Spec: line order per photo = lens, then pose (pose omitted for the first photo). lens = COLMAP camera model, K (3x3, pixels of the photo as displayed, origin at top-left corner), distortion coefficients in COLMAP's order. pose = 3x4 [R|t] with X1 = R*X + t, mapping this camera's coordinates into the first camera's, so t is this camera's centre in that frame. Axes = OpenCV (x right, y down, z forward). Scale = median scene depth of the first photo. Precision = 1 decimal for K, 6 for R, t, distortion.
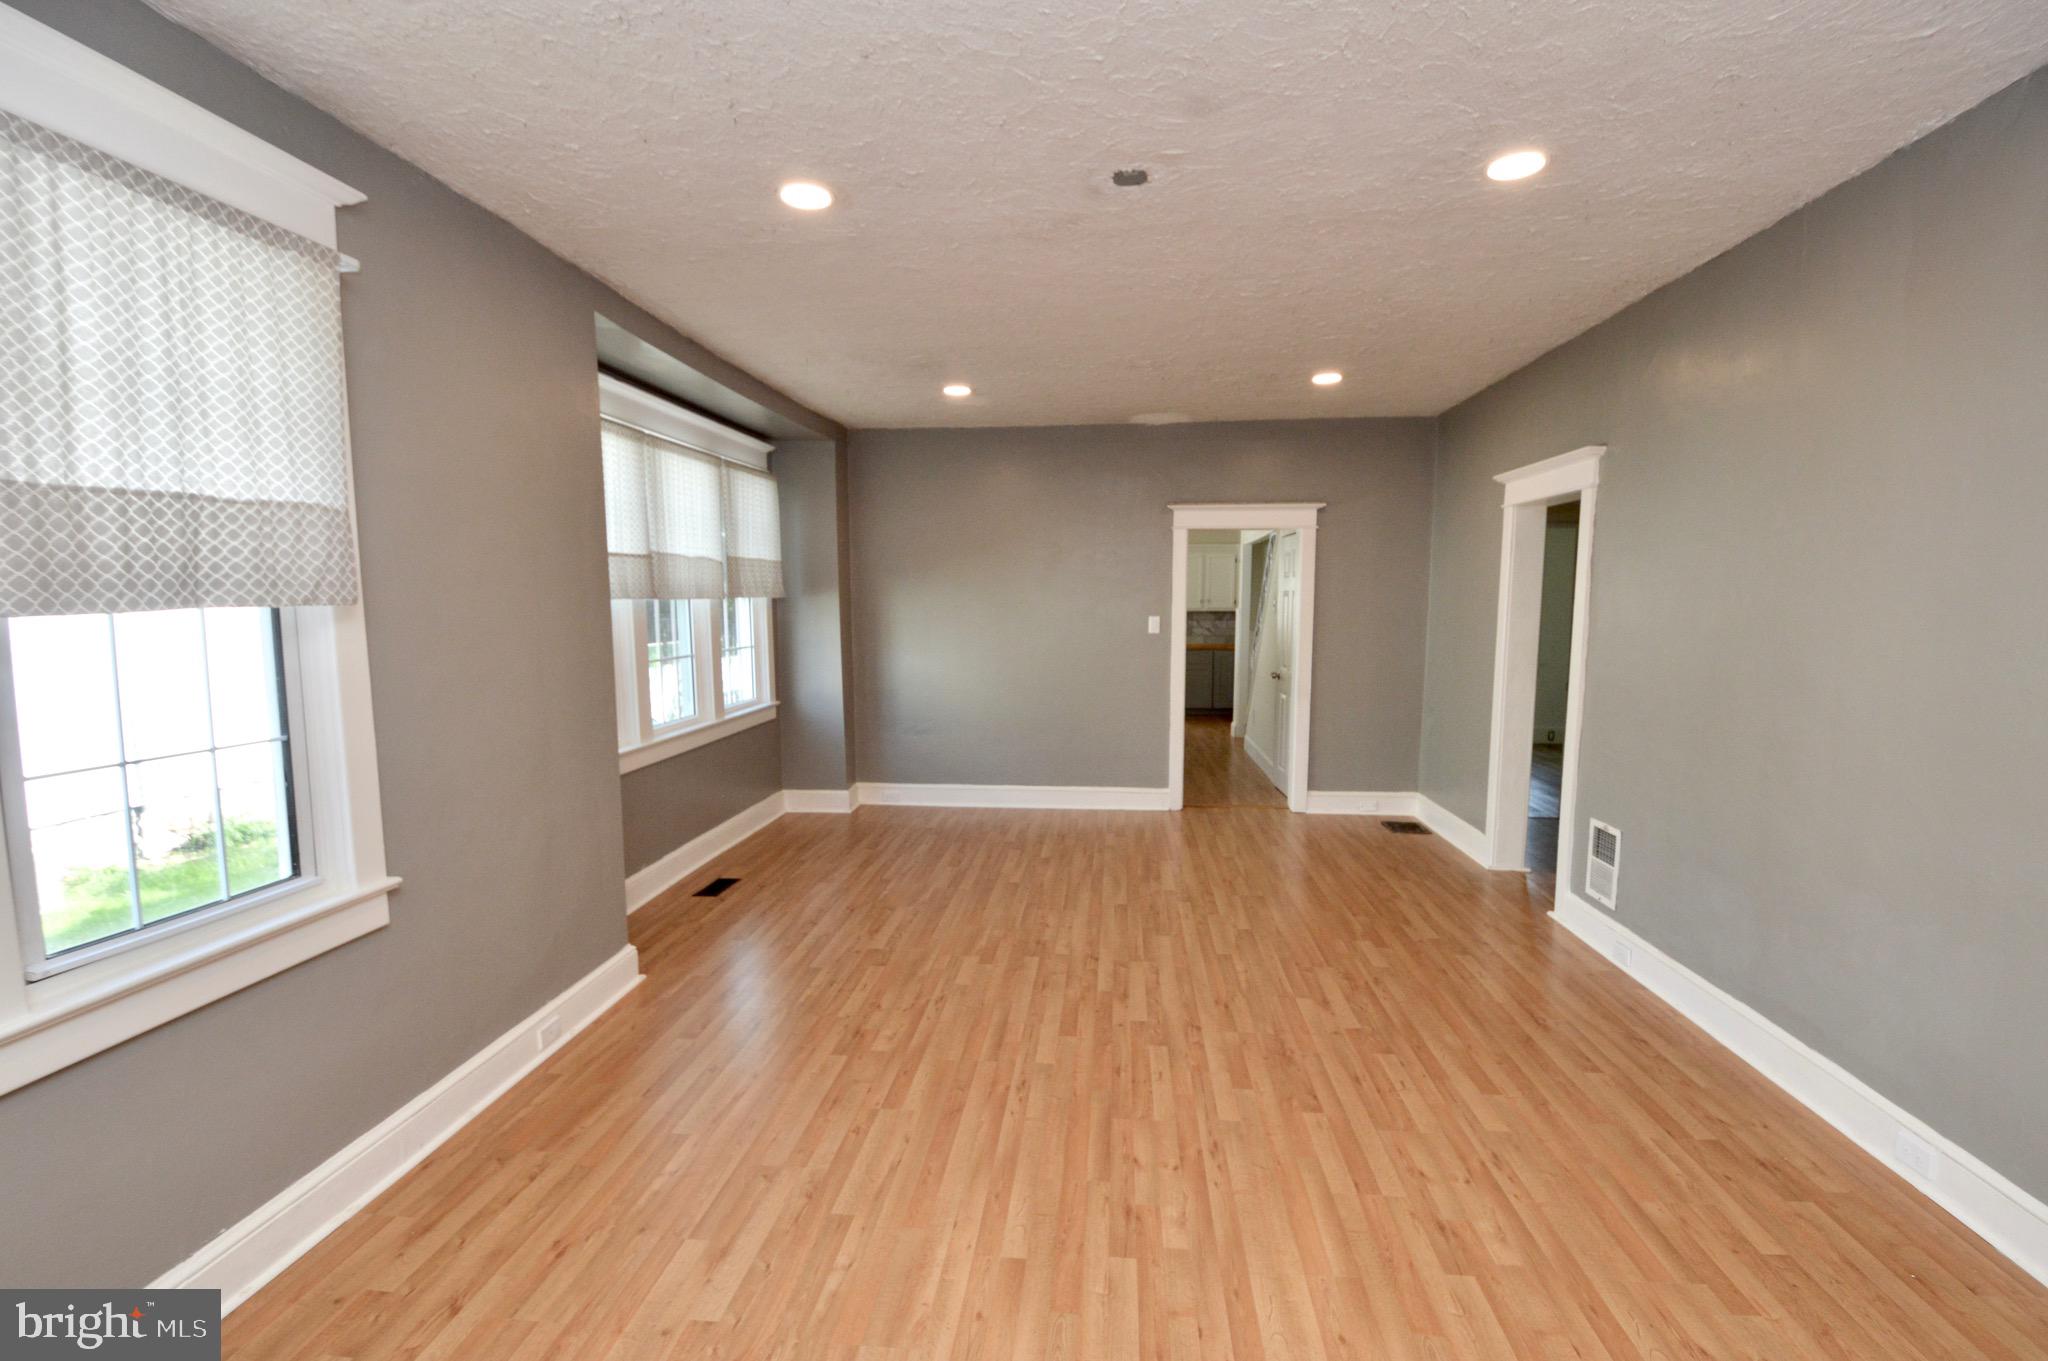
lens RADIAL K [[913.1, 0, 1020.8], [0, 913.1, 683.0], [0, 0, 1]] dist [0.020467, -0.021907]
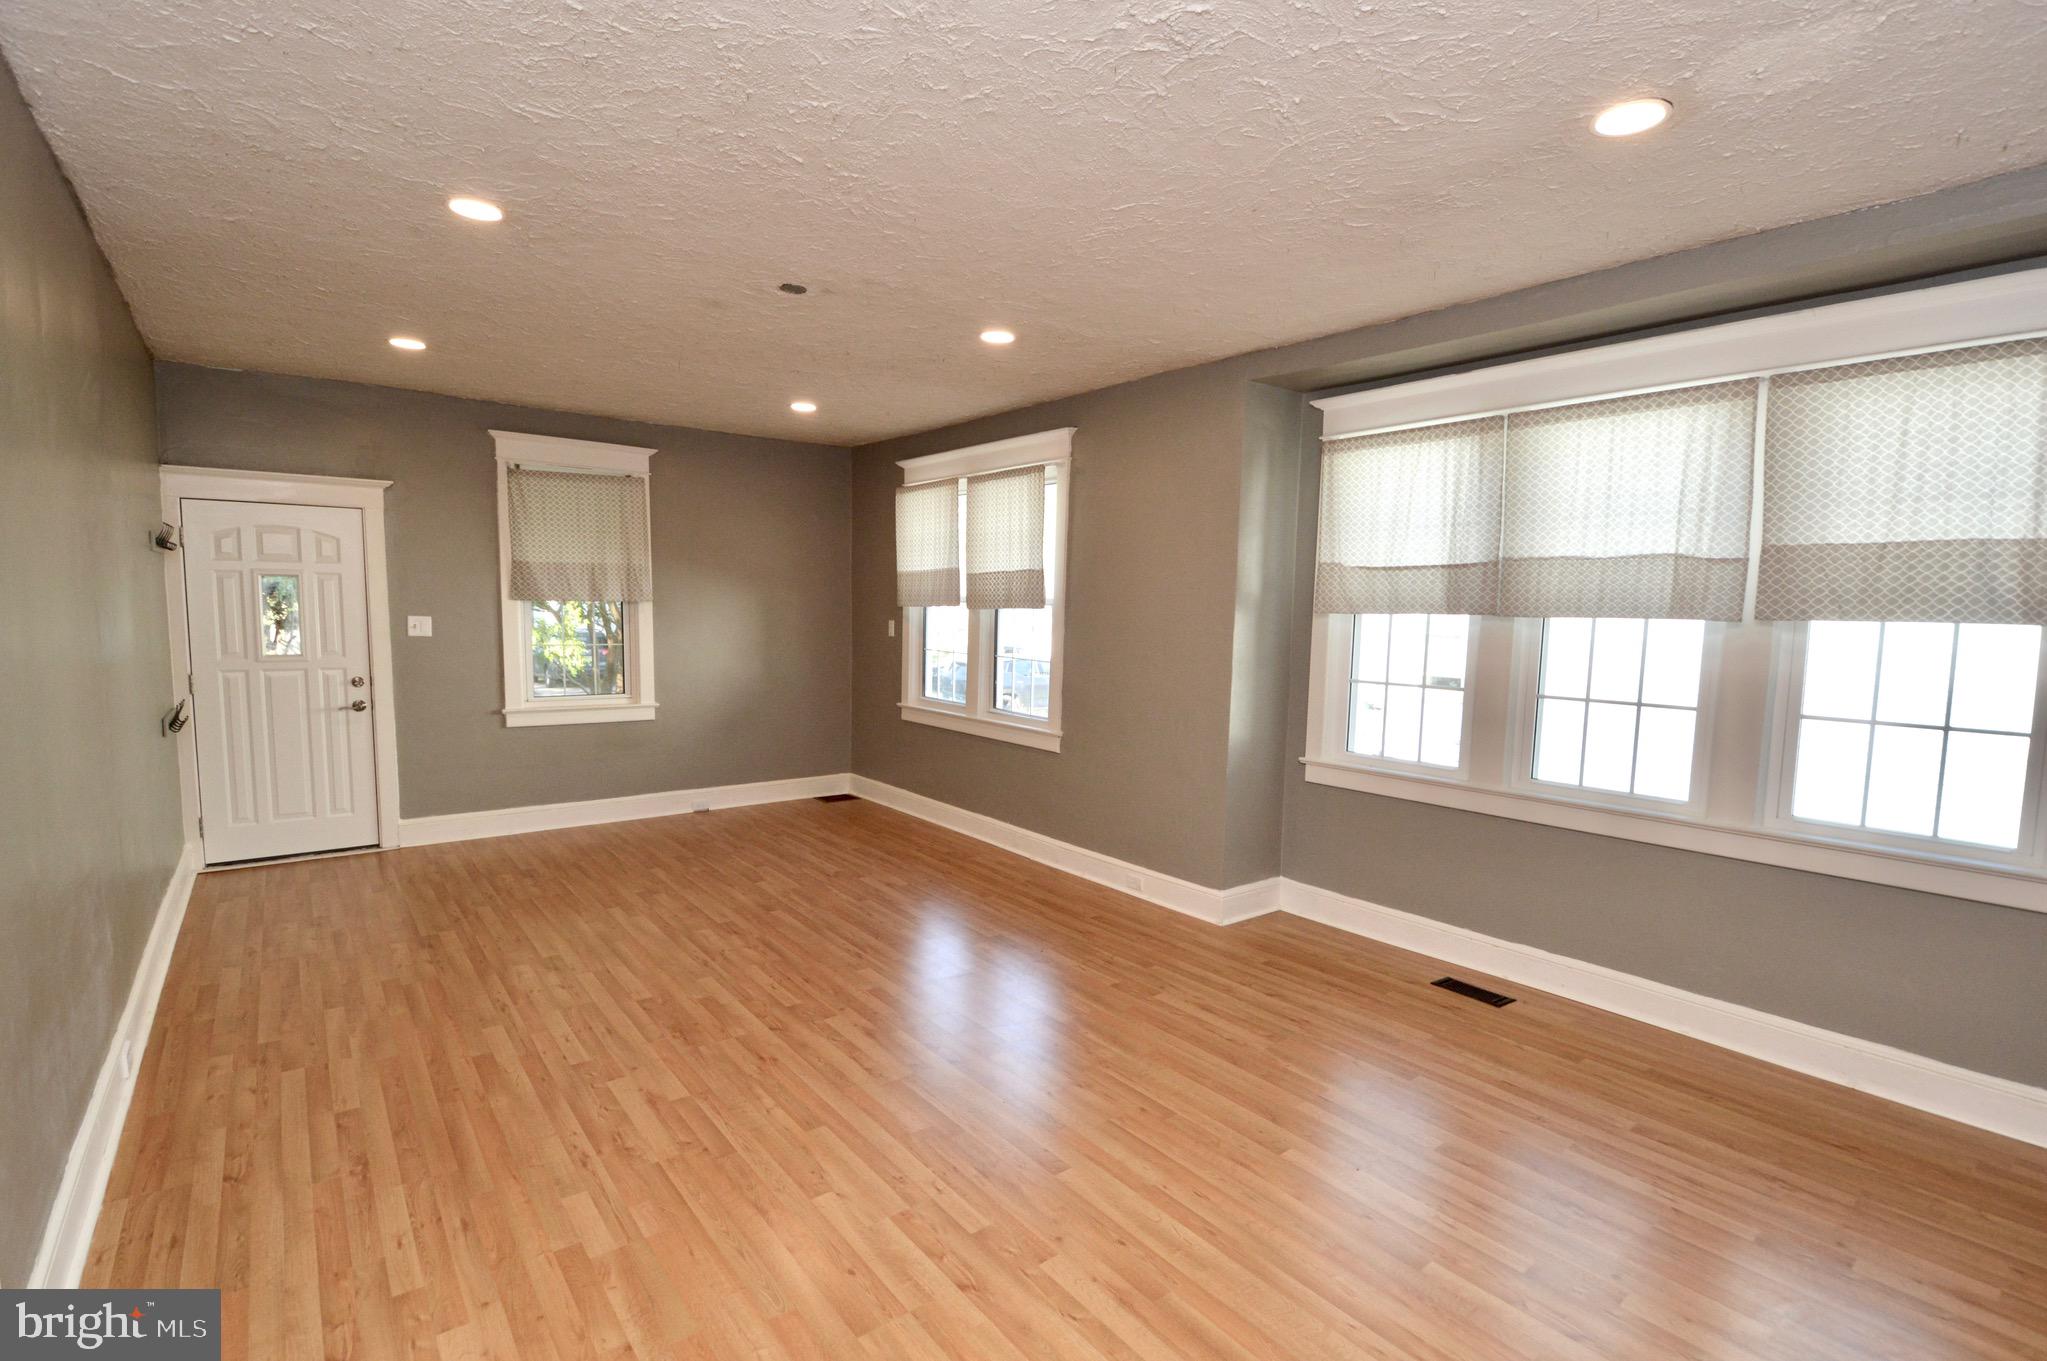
lens RADIAL K [[912.7, 0, 1020.3], [0, 912.7, 683.0], [0, 0, 1]] dist [0.020467, -0.021907]
pose [[-0.709500, 0.048629, -0.703025, 0.767418], [-0.082844, 0.984943, 0.151737, -0.192898], [0.699819, 0.165899, -0.694789, 2.032026]]
